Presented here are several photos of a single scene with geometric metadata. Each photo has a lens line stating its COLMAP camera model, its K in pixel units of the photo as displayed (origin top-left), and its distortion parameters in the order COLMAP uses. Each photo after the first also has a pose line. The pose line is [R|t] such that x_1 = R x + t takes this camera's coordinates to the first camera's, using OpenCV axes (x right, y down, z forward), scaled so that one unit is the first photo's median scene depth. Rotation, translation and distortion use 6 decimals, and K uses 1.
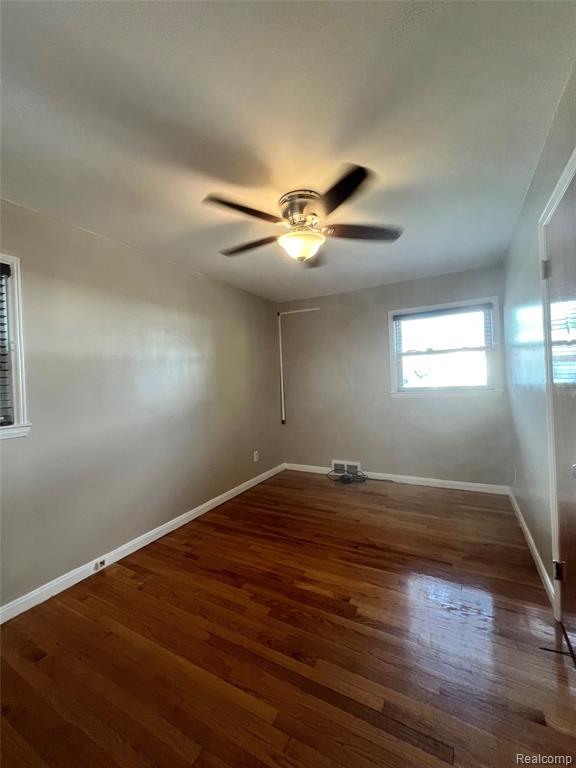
lens RADIAL K [[313.7, 0, 288.2], [0, 313.7, 382.3], [0, 0, 1]] dist [-0.000823, 0.000466]
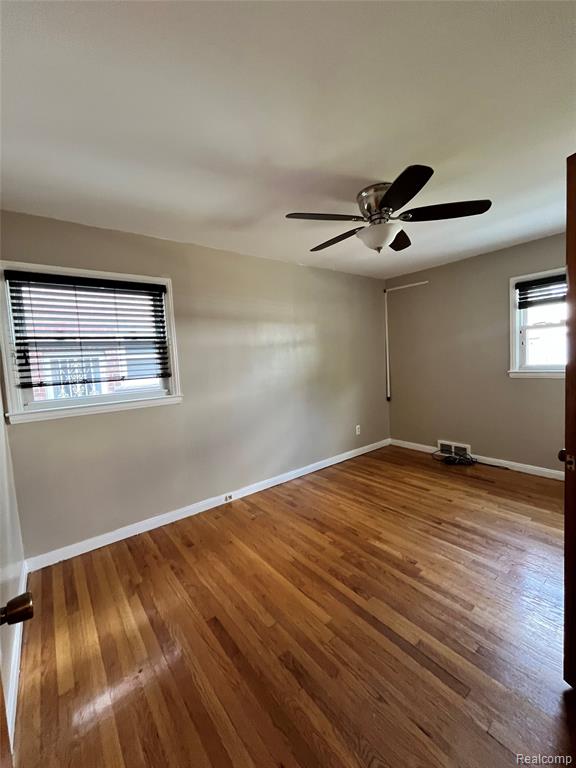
lens RADIAL K [[313.7, 0, 288.2], [0, 313.7, 382.3], [0, 0, 1]] dist [-0.000823, 0.000466]
pose [[0.921097, 0.021137, -0.388760, 0.157927], [0.013045, 0.996289, 0.085077, -0.034993], [0.389116, -0.083435, 0.917403, -0.111614]]
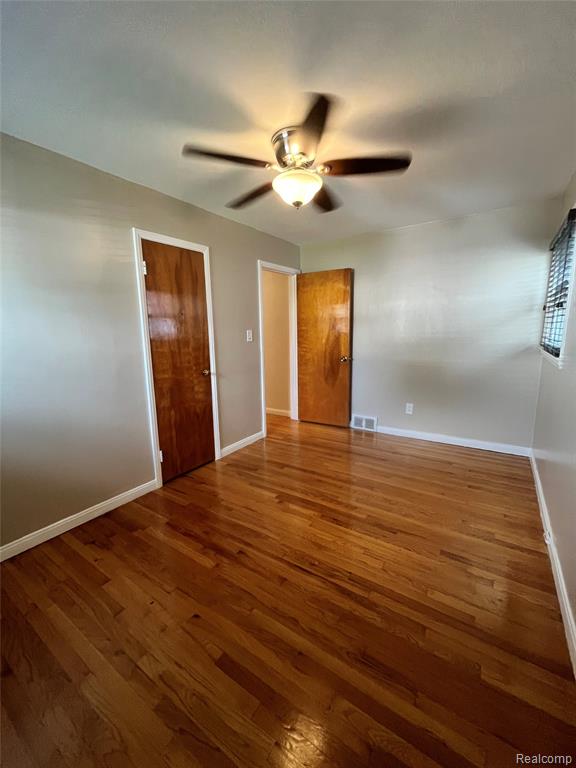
lens RADIAL K [[313.7, 0, 288.2], [0, 313.7, 382.3], [0, 0, 1]] dist [-0.000823, 0.000466]
pose [[-0.994242, 0.043677, 0.097850, 0.001162], [0.060150, 0.983204, 0.172312, -0.024161], [-0.088680, 0.177205, -0.980170, 1.769554]]
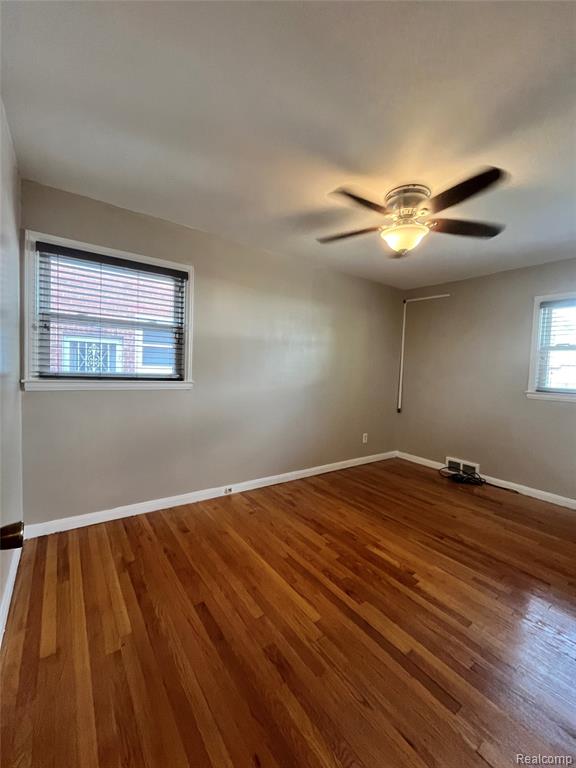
lens RADIAL K [[313.7, 0, 288.2], [0, 313.7, 382.3], [0, 0, 1]] dist [-0.000823, 0.000466]
pose [[0.901548, 0.096864, -0.421697, 0.158167], [-0.078751, 0.995075, 0.060207, 0.010626], [0.425452, -0.021070, 0.904736, -0.108816]]
